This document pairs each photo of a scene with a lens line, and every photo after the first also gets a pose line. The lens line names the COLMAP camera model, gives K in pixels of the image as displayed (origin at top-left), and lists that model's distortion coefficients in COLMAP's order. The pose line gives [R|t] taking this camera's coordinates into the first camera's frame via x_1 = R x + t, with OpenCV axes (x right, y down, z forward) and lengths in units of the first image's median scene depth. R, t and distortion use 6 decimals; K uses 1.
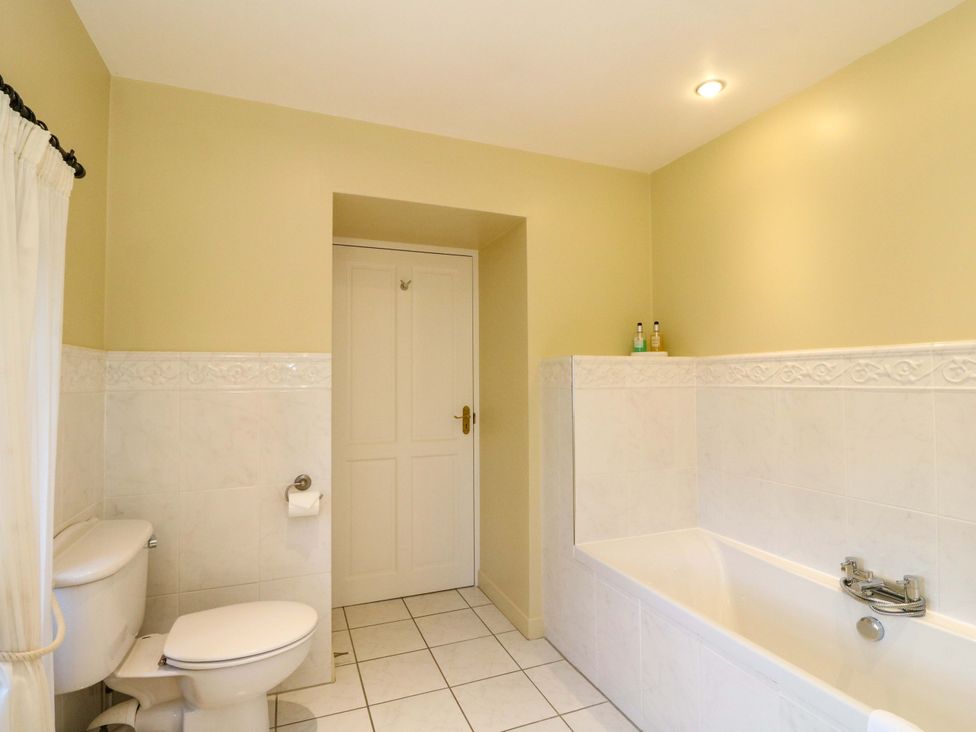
lens RADIAL K [[508.7, 0, 491.1], [0, 508.7, 360.5], [0, 0, 1]] dist [0.003182, -0.013416]
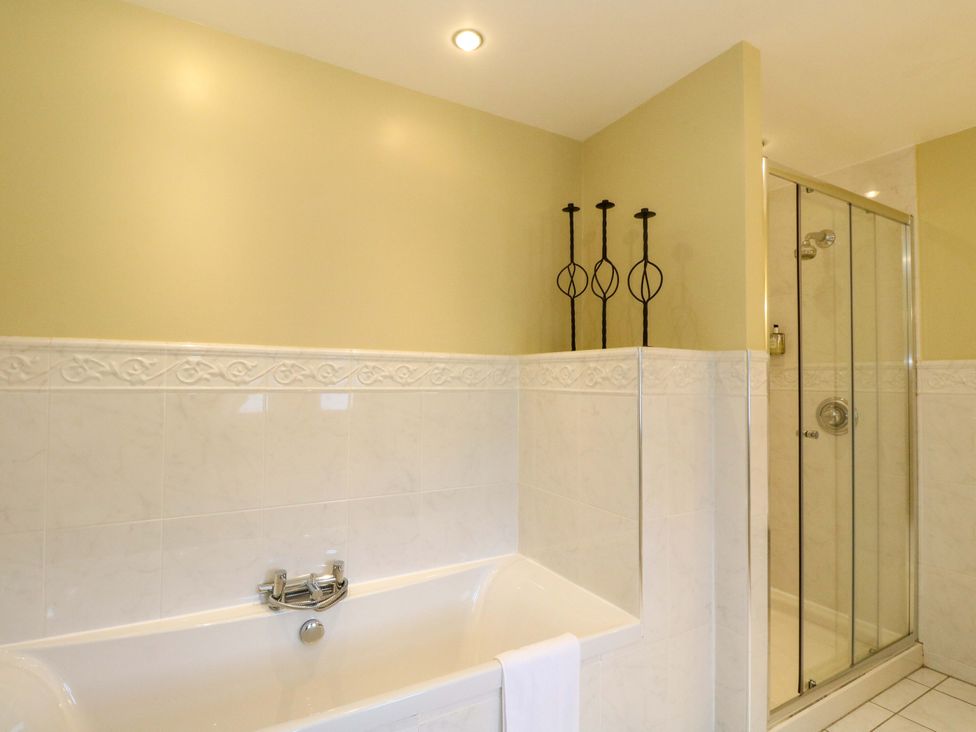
lens RADIAL K [[508.7, 0, 491.1], [0, 508.7, 360.5], [0, 0, 1]] dist [0.003182, -0.013416]
pose [[-0.135245, 0.042281, 0.989910, -0.233276], [-0.046681, 0.997708, -0.048992, 0.023851], [-0.989712, -0.052836, -0.132962, 0.616152]]
